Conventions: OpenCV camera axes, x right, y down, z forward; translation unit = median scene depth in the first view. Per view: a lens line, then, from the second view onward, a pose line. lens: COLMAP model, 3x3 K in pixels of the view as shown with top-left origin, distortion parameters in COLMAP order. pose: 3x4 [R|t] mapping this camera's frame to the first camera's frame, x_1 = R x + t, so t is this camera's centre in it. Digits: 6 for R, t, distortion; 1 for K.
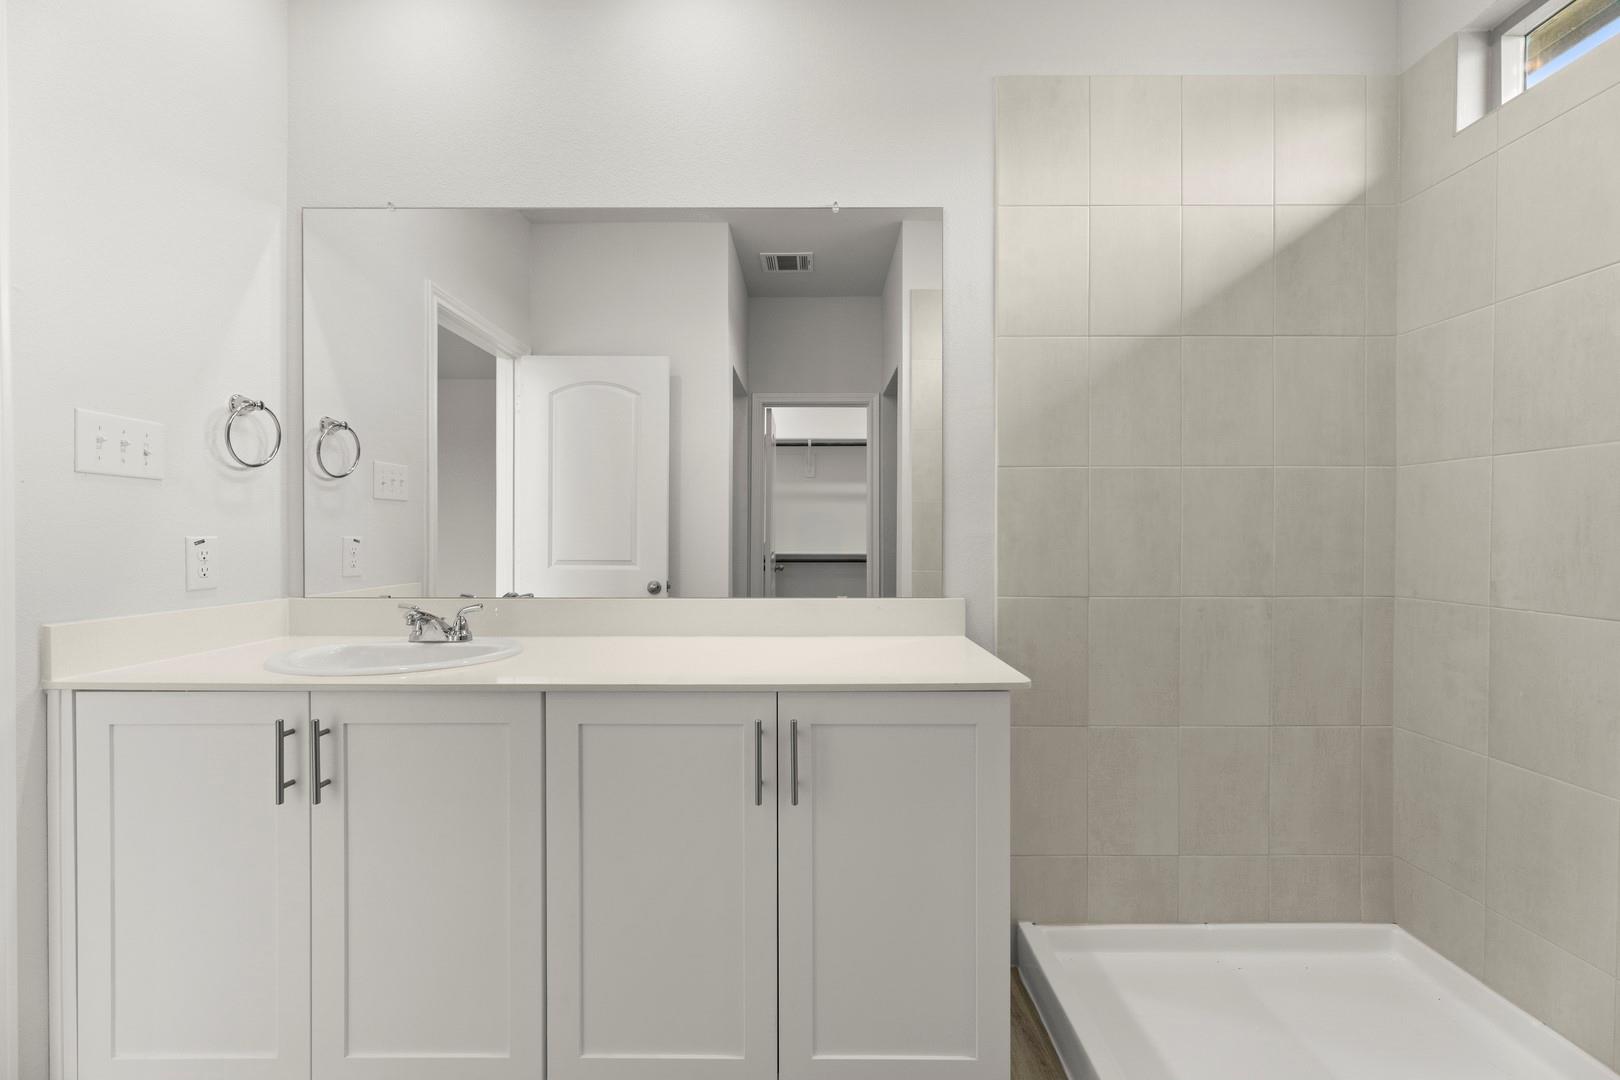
lens RADIAL K [[653.6, 0, 812.6], [0, 653.6, 544.6], [0, 0, 1]] dist [0.002202, 0.000328]
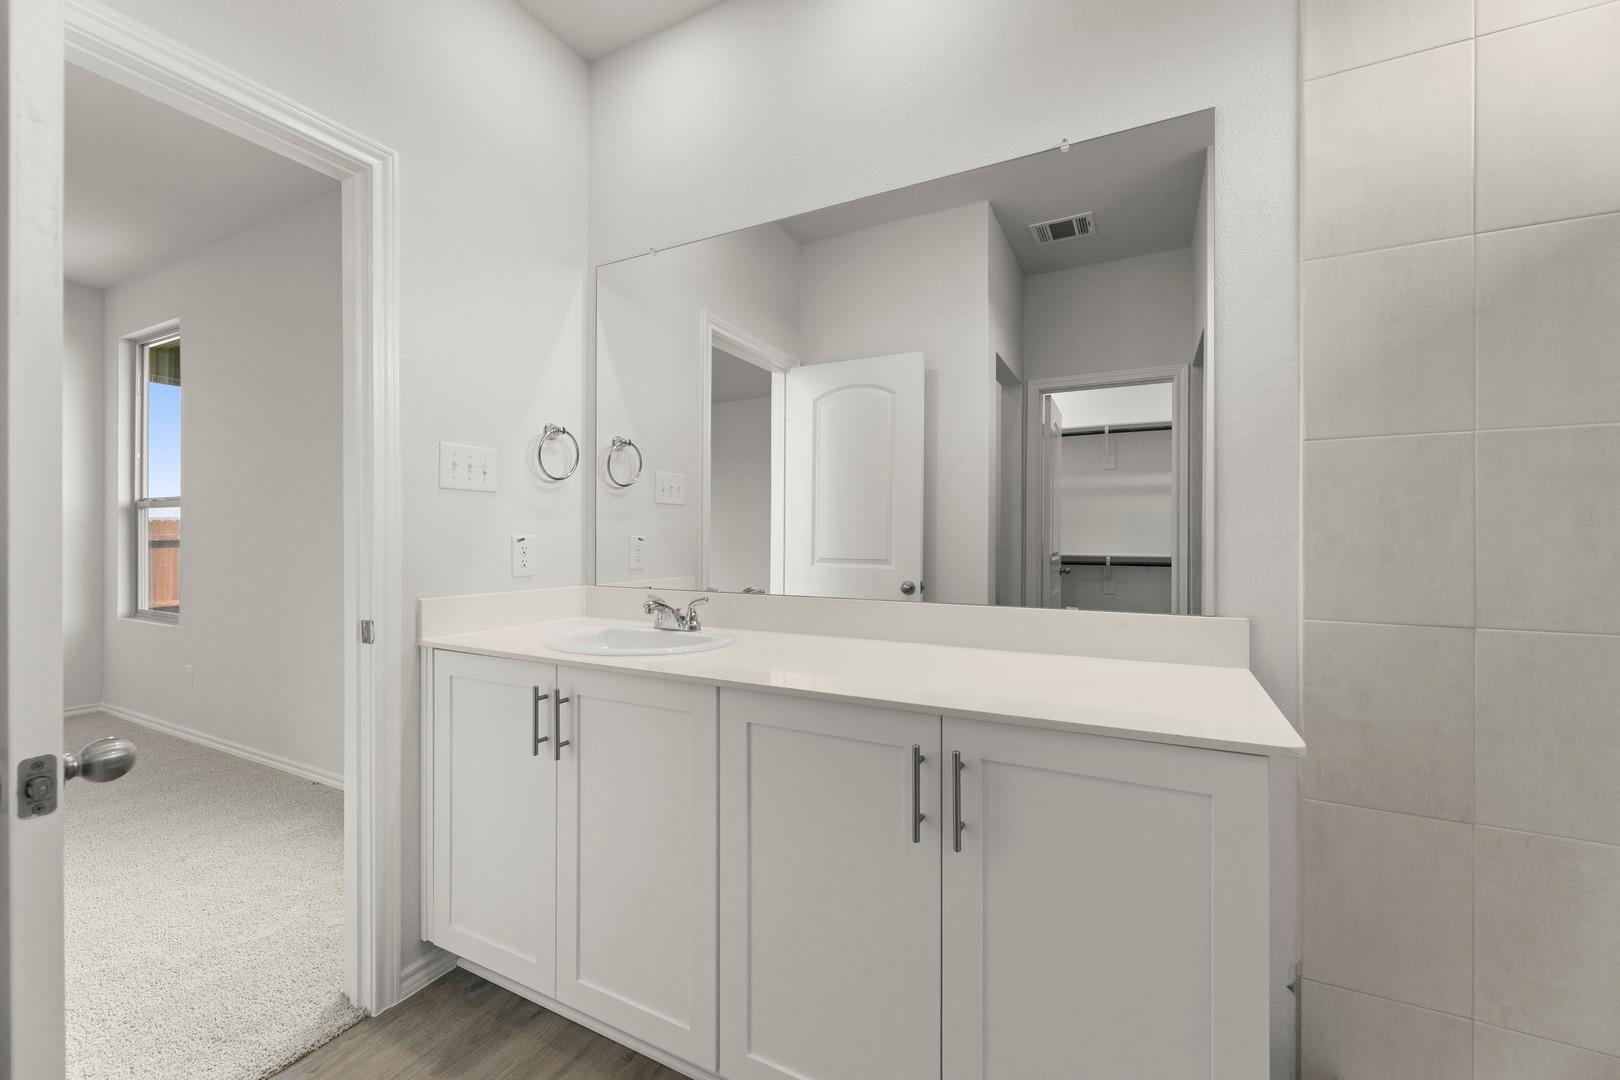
lens RADIAL K [[653.6, 0, 801.7], [0, 653.6, 539.5], [0, 0, 1]] dist [0.002202, 0.000328]
pose [[0.887295, 0.003522, -0.461188, 0.124324], [-0.006902, 0.999960, -0.005643, -0.000923], [0.461150, 0.008190, 0.887284, 0.099059]]
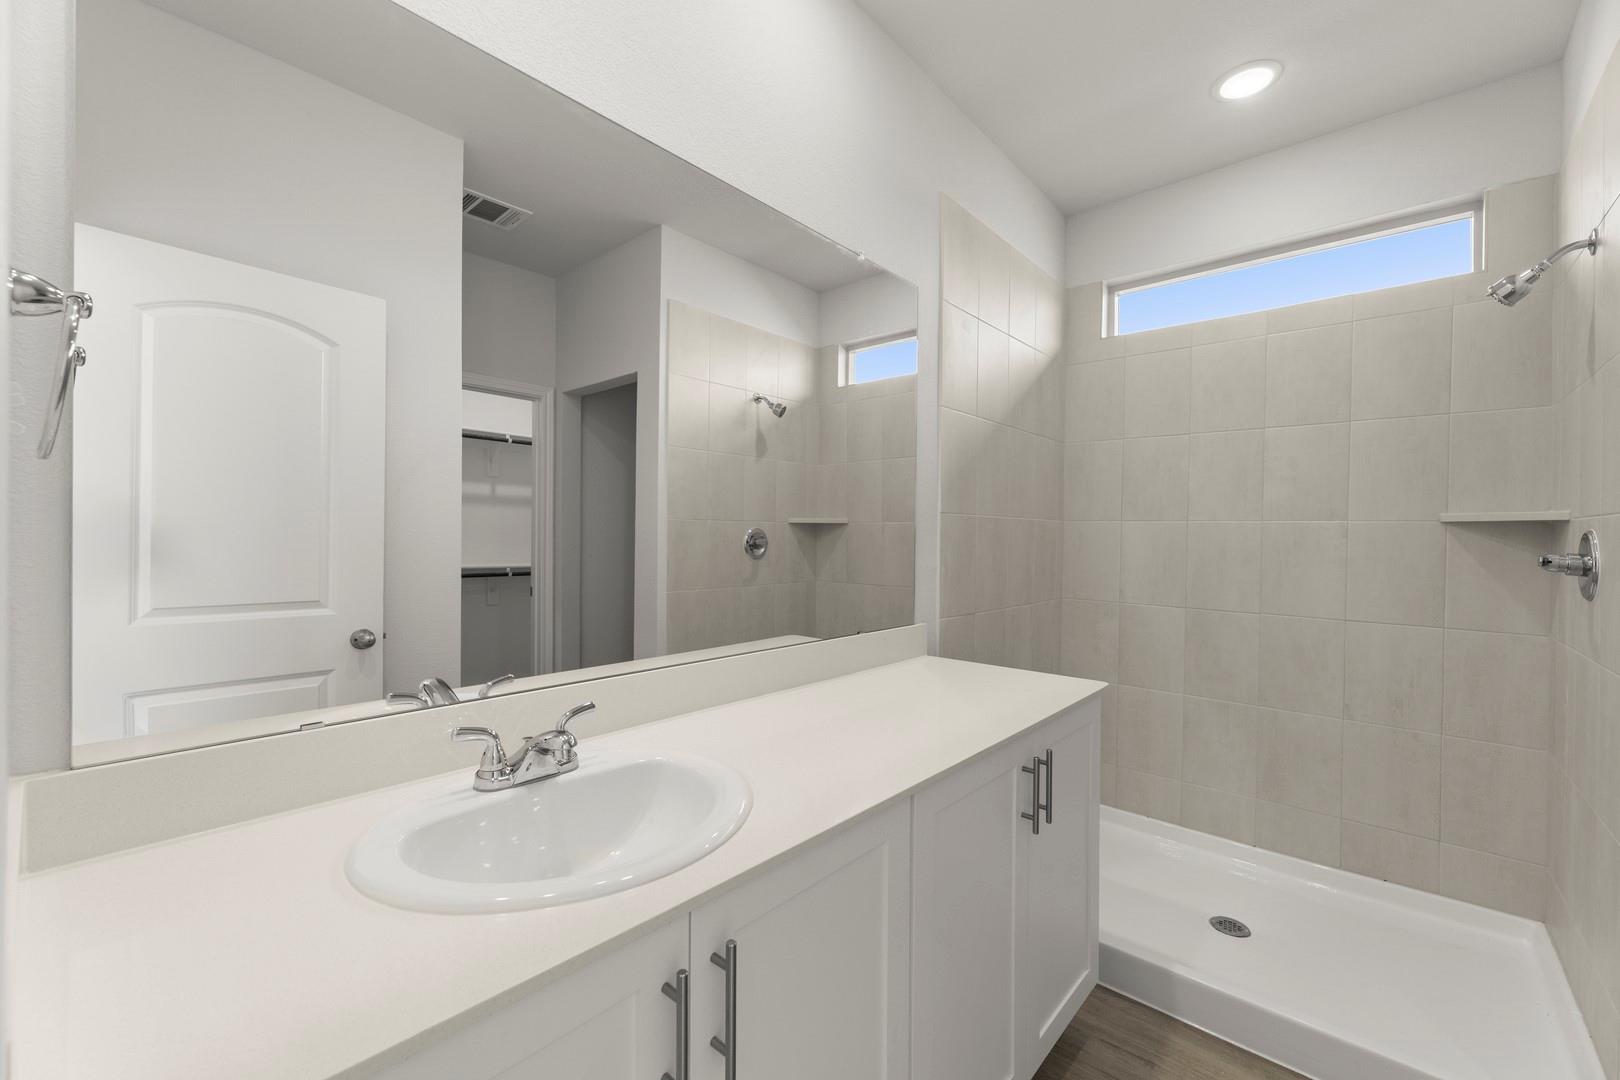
lens RADIAL K [[653.6, 0, 801.8], [0, 653.6, 537.2], [0, 0, 1]] dist [0.002202, 0.000328]
pose [[0.663645, 0.005146, 0.748030, -0.793116], [-0.004512, 0.999986, -0.002876, -0.068269], [-0.748034, -0.001466, 0.663659, 0.383100]]
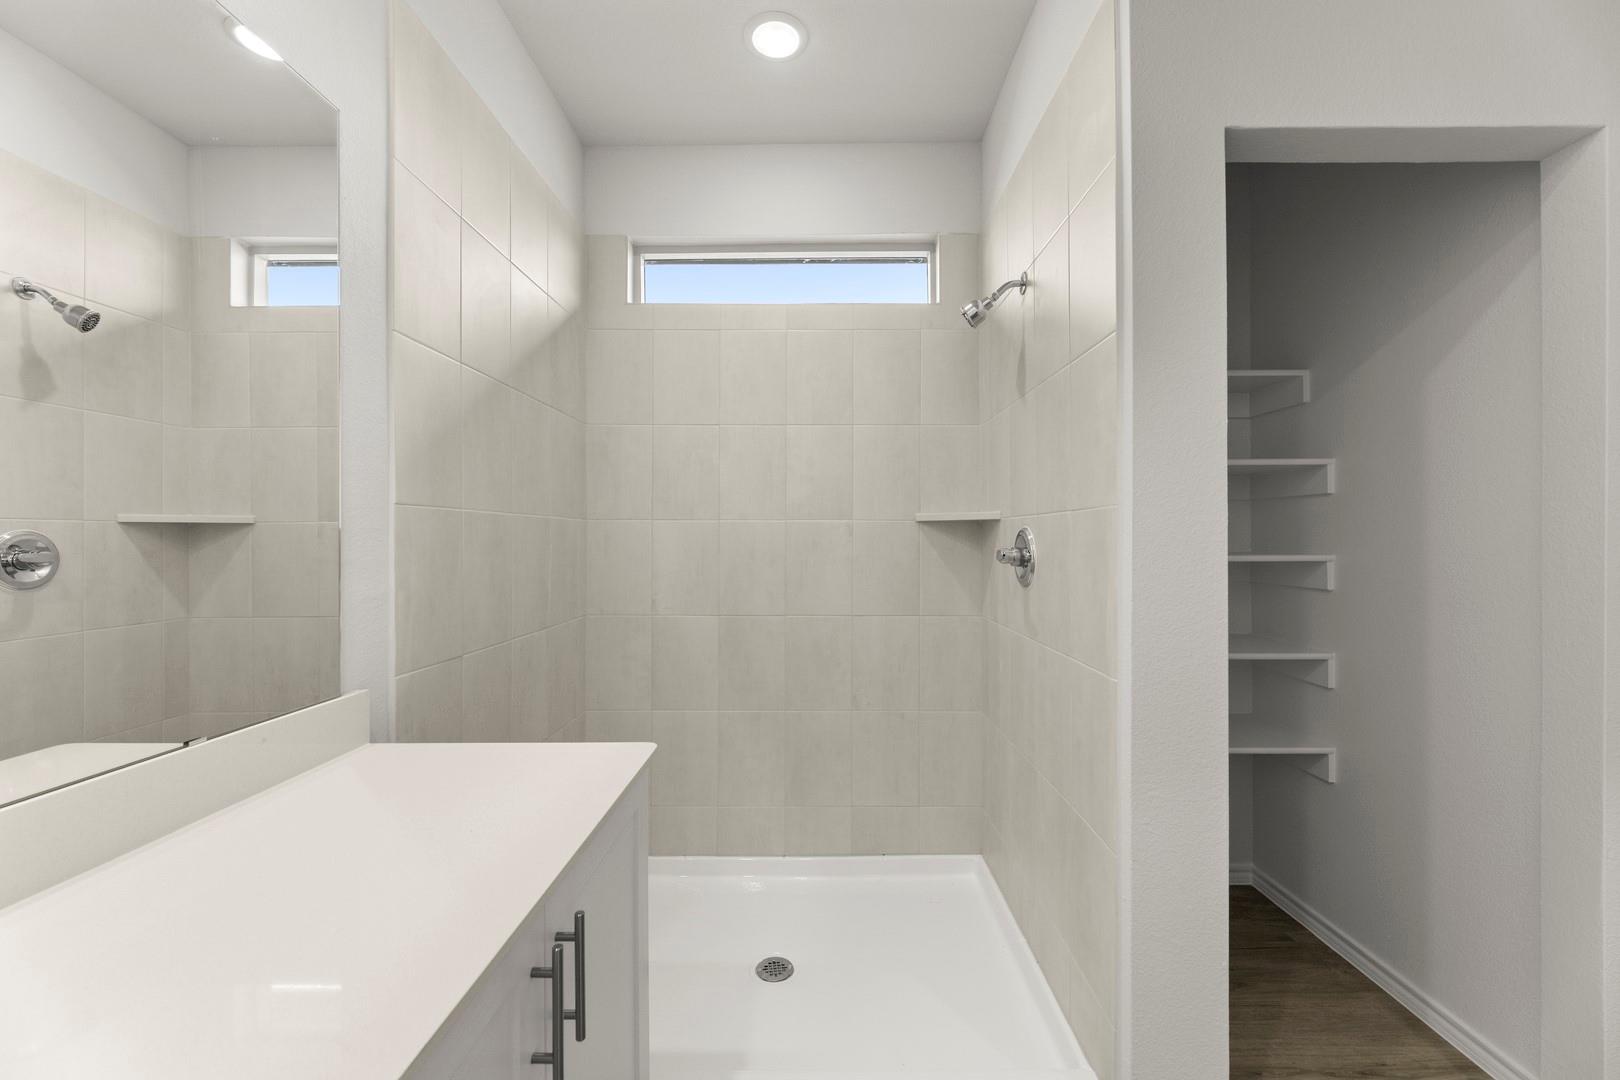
lens RADIAL K [[653.6, 0, 799.6], [0, 653.6, 537.2], [0, 0, 1]] dist [0.002202, 0.000328]
pose [[0.022202, 0.002321, 0.999751, -0.454960], [0.013572, 0.999904, -0.002623, -0.071770], [-0.999661, 0.013627, 0.022168, 0.516495]]
